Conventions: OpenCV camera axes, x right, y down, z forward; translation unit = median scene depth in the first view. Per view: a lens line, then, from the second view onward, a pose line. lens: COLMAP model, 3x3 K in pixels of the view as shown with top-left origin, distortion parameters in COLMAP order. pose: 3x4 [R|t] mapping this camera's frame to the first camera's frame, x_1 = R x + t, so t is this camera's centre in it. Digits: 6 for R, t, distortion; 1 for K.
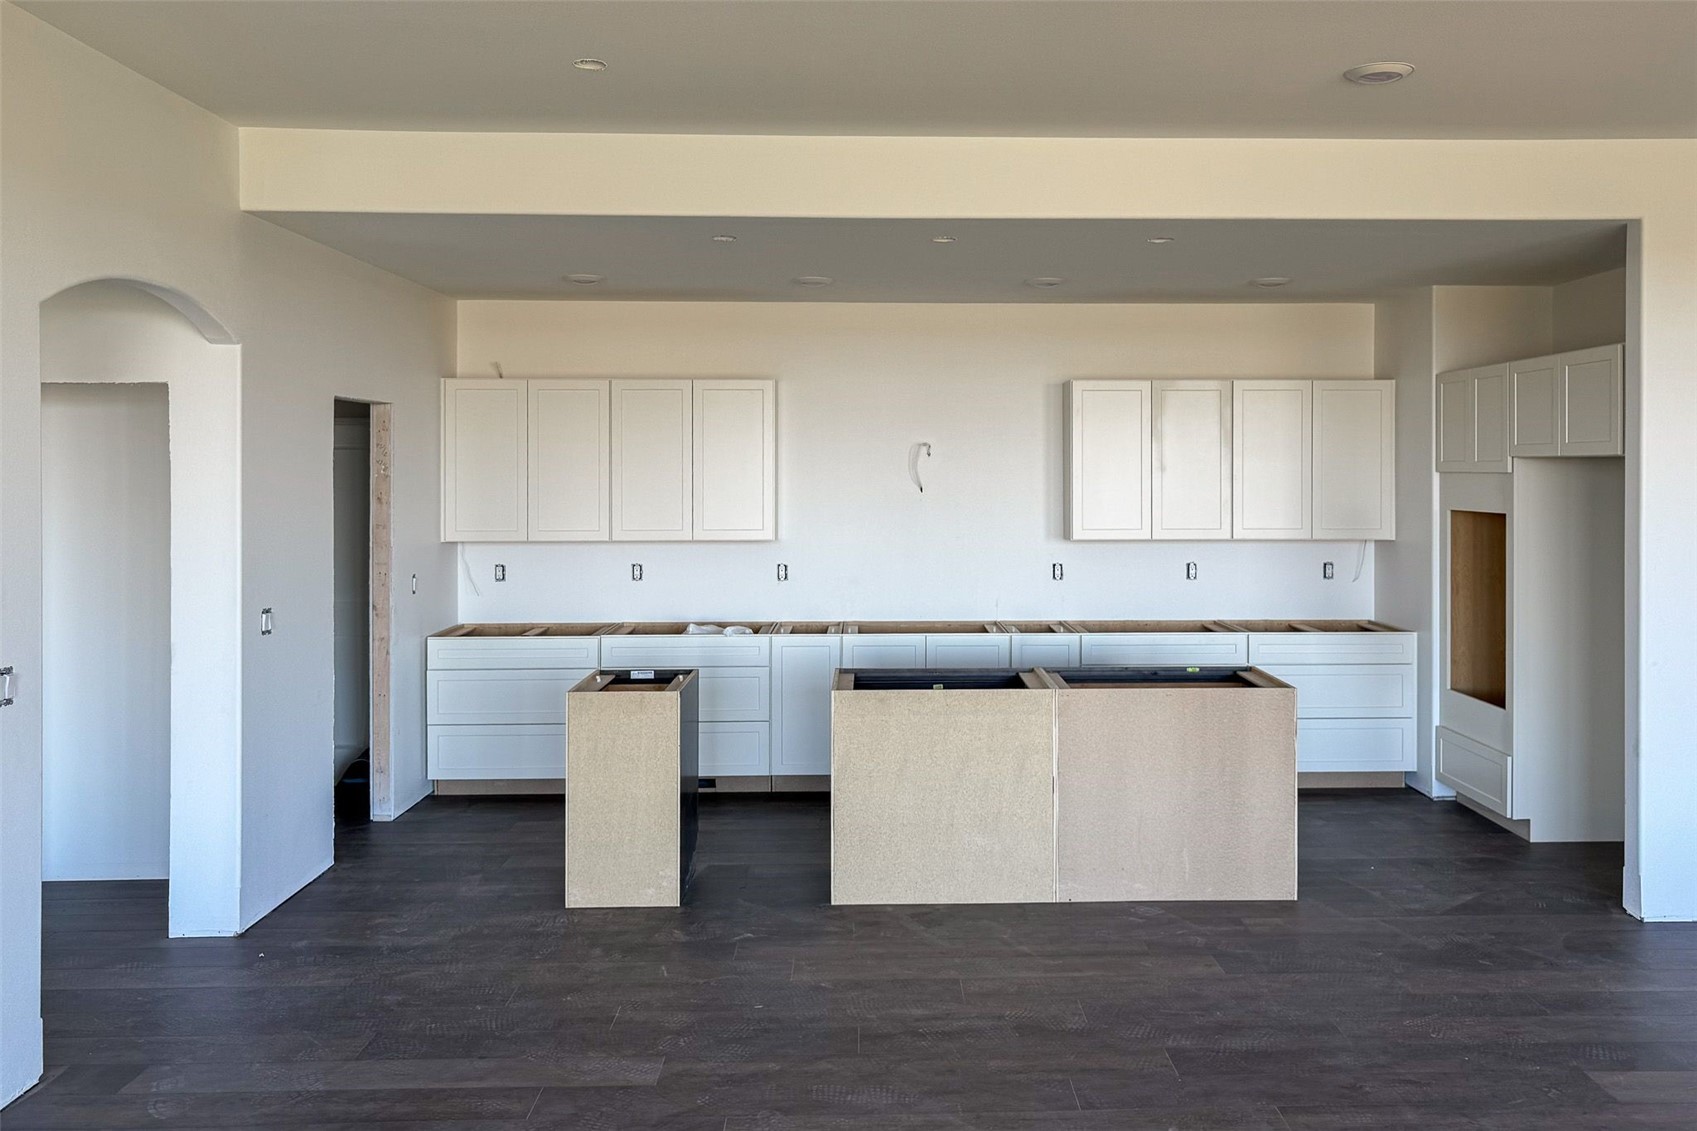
lens RADIAL K [[1262.7, 0, 851.4], [0, 1262.7, 470.5], [0, 0, 1]] dist [0.003246, 0.001070]
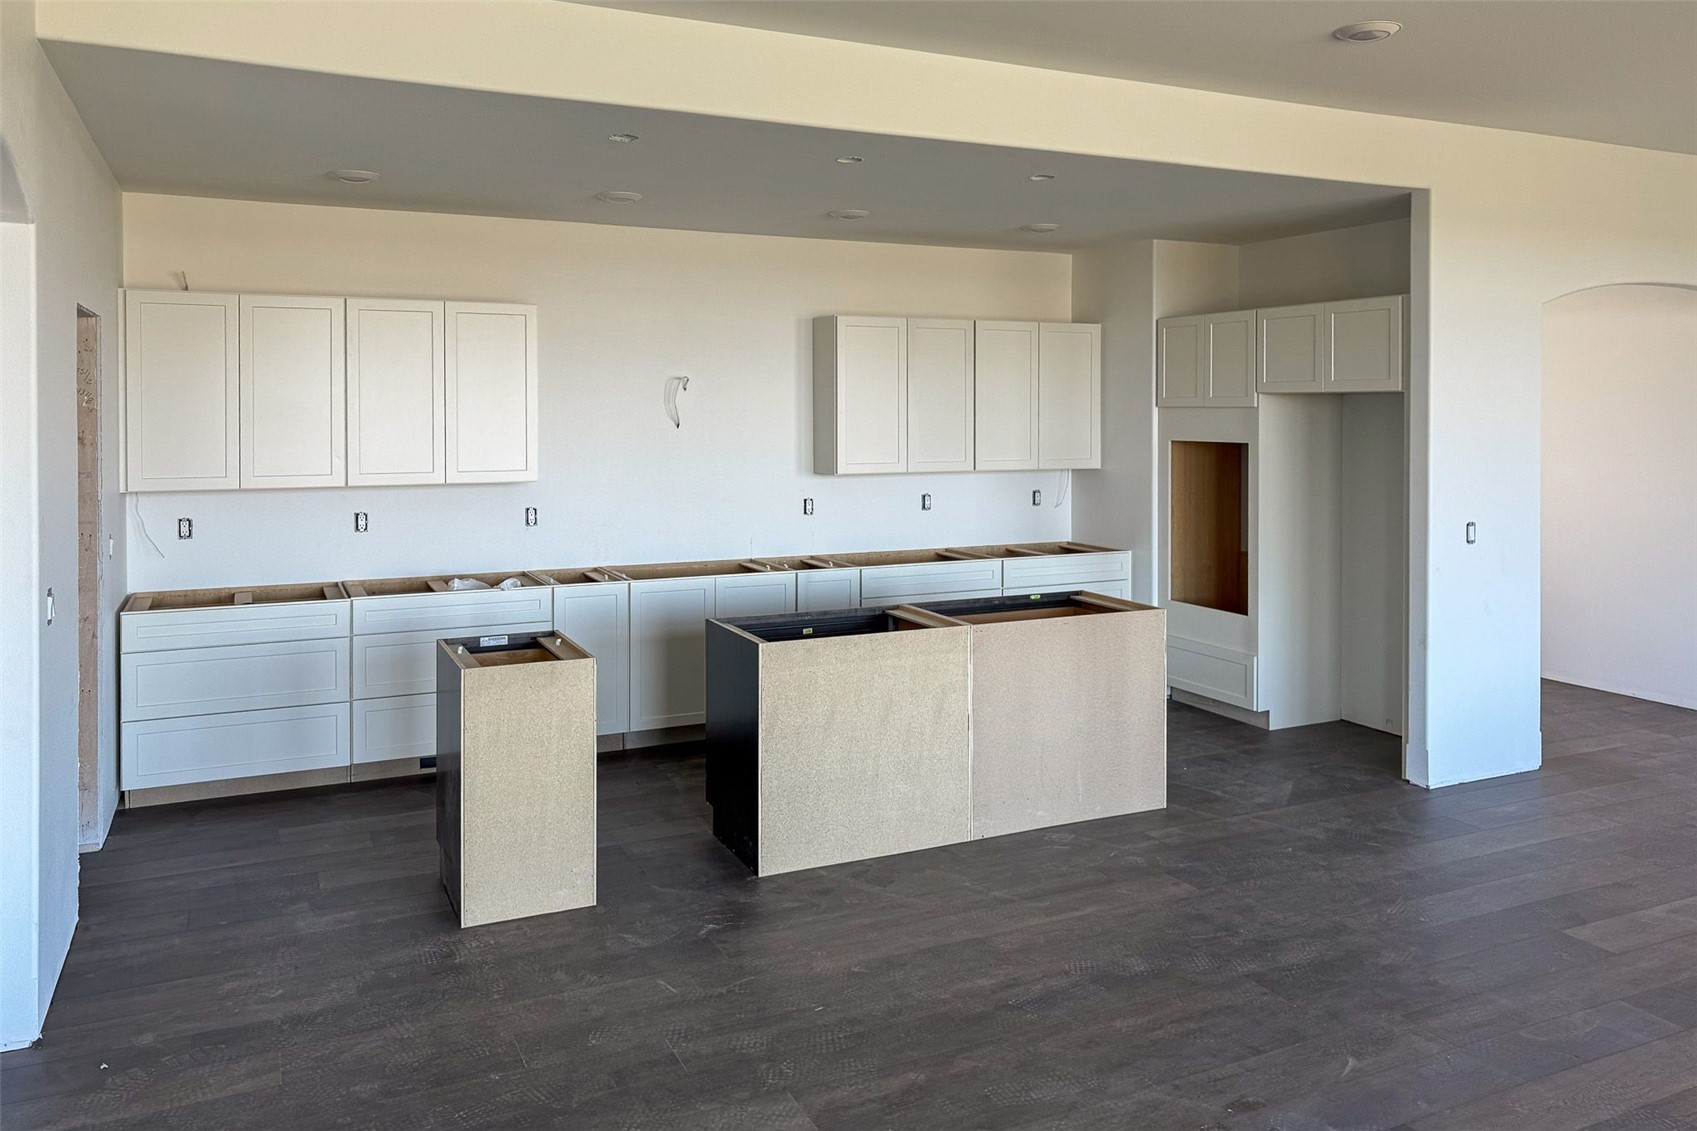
lens RADIAL K [[1217.9, 0, 844.9], [0, 1217.9, 416.9], [0, 0, 1]] dist [-0.000210, 0.010023]
pose [[0.922786, -0.002024, 0.385308, -0.294939], [-0.000642, 0.999977, 0.006792, 0.004089], [-0.385313, -0.006515, 0.922763, 0.161646]]
